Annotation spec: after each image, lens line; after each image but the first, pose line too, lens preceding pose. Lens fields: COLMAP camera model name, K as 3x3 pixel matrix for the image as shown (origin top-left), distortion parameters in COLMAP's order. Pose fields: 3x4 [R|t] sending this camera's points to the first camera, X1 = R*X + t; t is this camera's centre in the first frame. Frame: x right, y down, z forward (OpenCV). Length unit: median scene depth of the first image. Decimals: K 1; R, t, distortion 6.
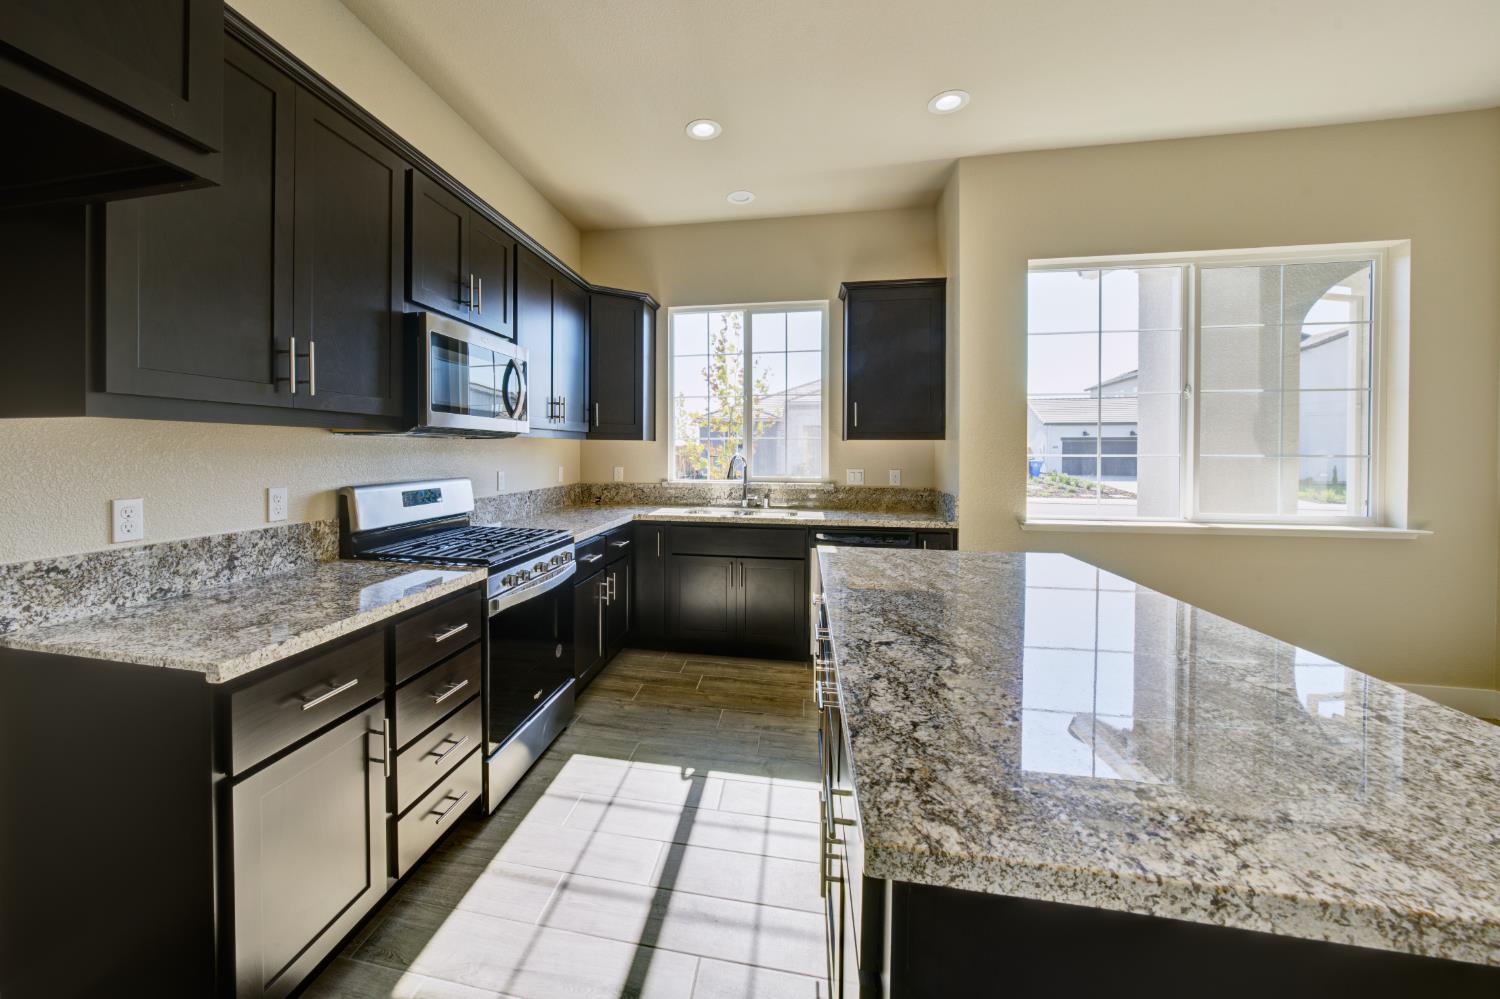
lens RADIAL K [[554.7, 0, 688.8], [0, 554.7, 454.1], [0, 0, 1]] dist [-0.000717, 0.003042]
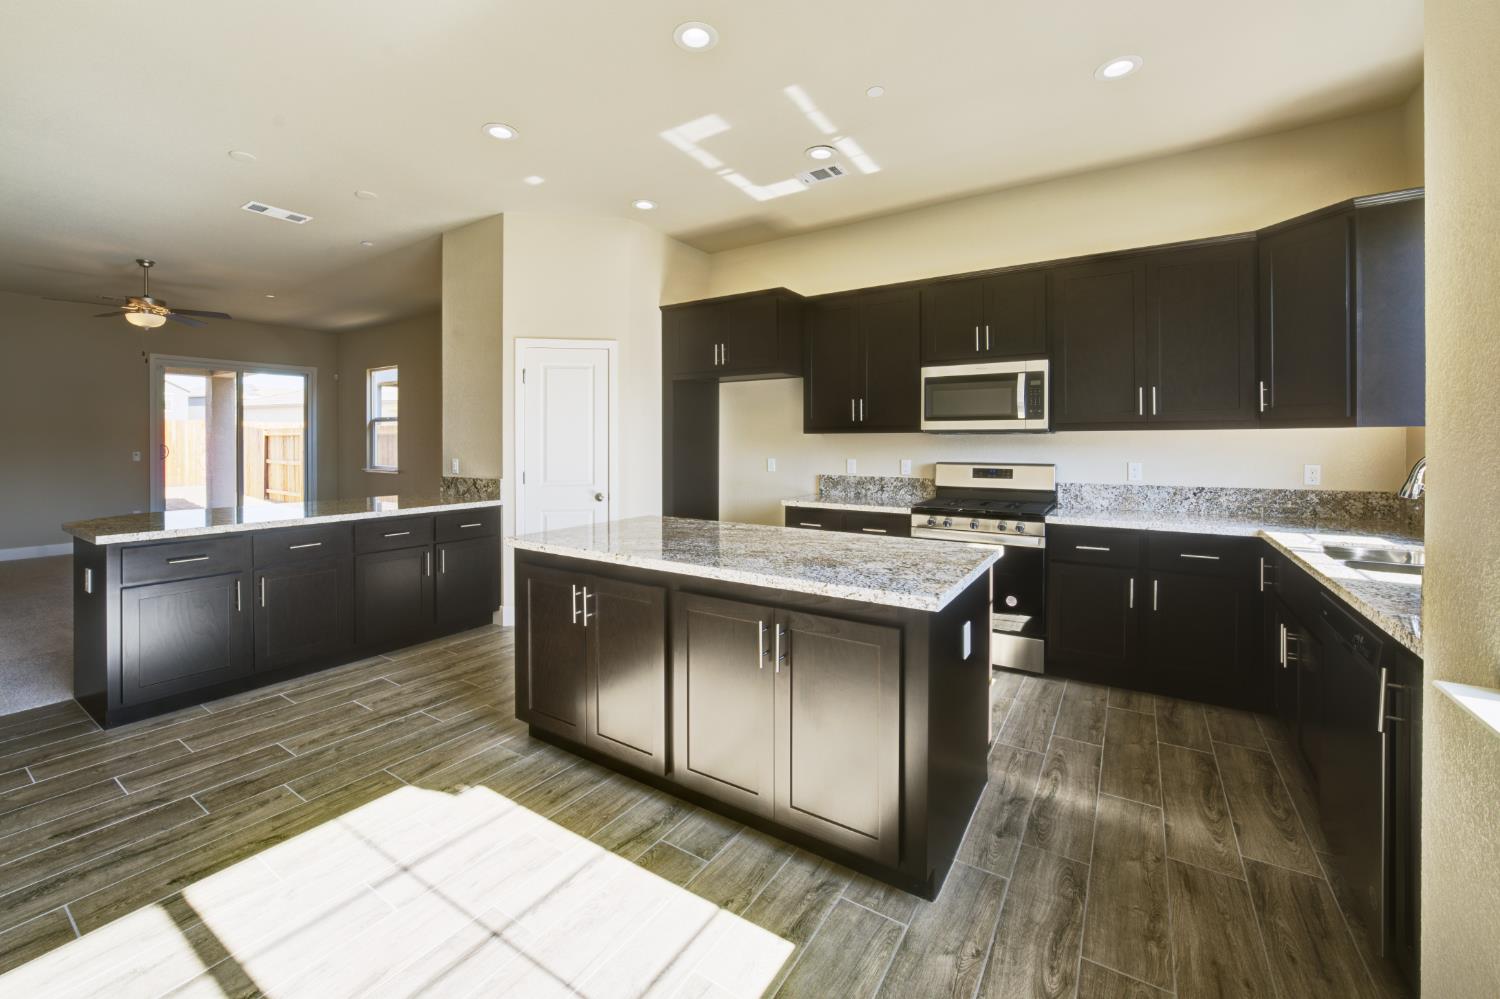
lens RADIAL K [[617.8, 0, 732.6], [0, 617.8, 440.6], [0, 0, 1]] dist [-0.015333, 0.000132]
pose [[-0.370299, -0.004305, -0.928903, 1.022113], [-0.006196, 0.999978, -0.002164, -0.003702], [0.928892, 0.004954, -0.370318, 0.726456]]
